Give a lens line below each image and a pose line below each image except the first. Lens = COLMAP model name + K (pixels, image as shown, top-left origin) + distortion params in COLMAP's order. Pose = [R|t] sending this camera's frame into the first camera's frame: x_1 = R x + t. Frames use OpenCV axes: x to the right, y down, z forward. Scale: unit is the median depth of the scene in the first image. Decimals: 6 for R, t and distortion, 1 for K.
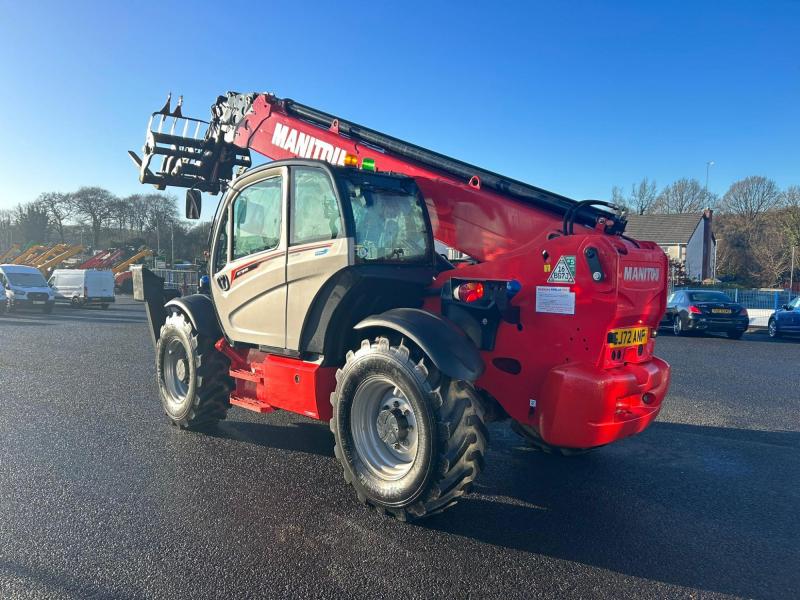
lens RADIAL K [[600.9, 0, 394.8], [0, 600.9, 309.3], [0, 0, 1]] dist [0.067150, -0.083006]
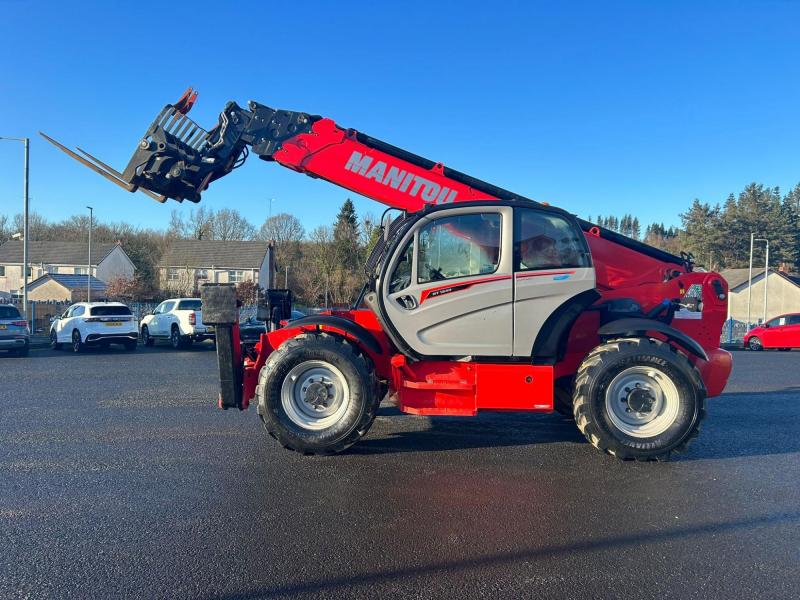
lens RADIAL K [[600.9, 0, 397.9], [0, 600.9, 297.4], [0, 0, 1]] dist [0.067150, -0.083006]
pose [[0.725725, 0.001061, 0.687984, -1.035052], [0.037123, 0.998482, -0.040700, -0.010037], [-0.686983, 0.055076, 0.724584, 0.242423]]
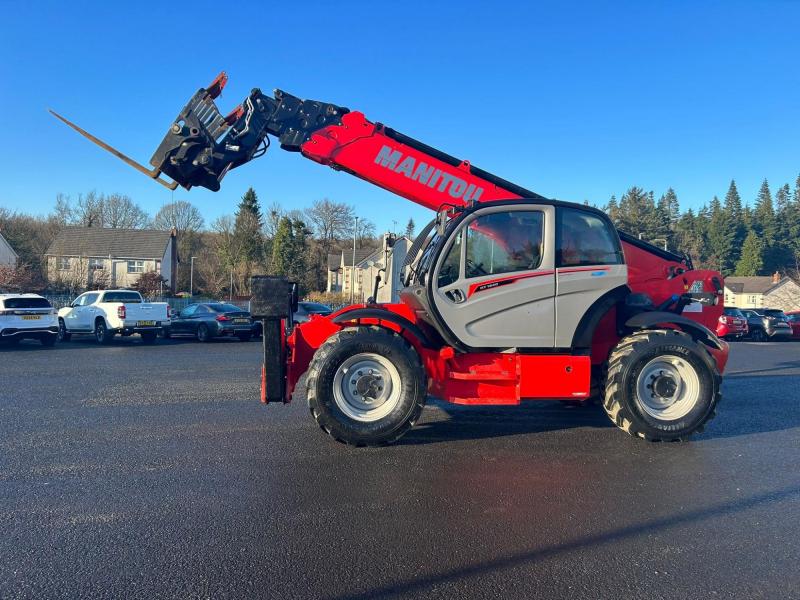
lens RADIAL K [[600.9, 0, 394.3], [0, 600.9, 298.5], [0, 0, 1]] dist [0.067150, -0.083006]
pose [[0.604436, -0.004953, 0.796638, -1.233232], [0.036790, 0.999087, -0.021702, -0.019913], [-0.795804, 0.042426, 0.604067, 0.431638]]
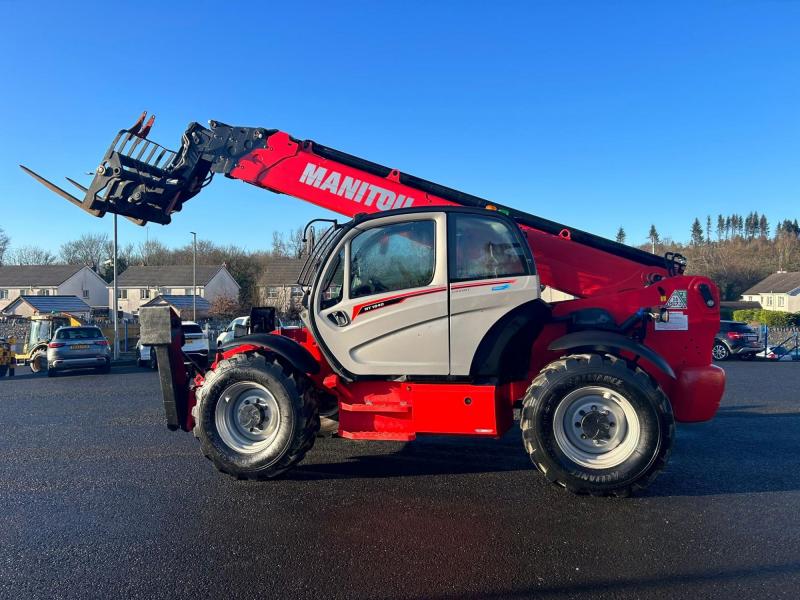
lens RADIAL K [[600.9, 0, 395.6], [0, 600.9, 298.8], [0, 0, 1]] dist [0.067150, -0.083006]
pose [[0.835322, -0.008579, 0.549693, -0.760415], [0.054393, 0.996262, -0.067109, -0.004822], [-0.547063, 0.085957, 0.832667, 0.111965]]
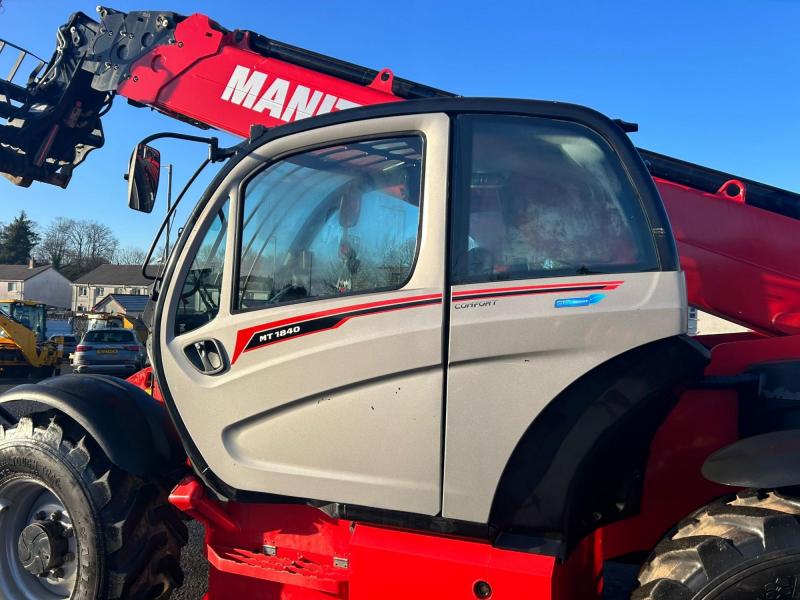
lens RADIAL K [[600.9, 0, 408.0], [0, 600.9, 294.6], [0, 0, 1]] dist [0.067150, -0.083006]
pose [[0.897477, 0.038413, 0.439385, -0.351860], [0.004627, 0.995326, -0.096466, -0.046165], [-0.441037, 0.088609, 0.893104, 0.529639]]
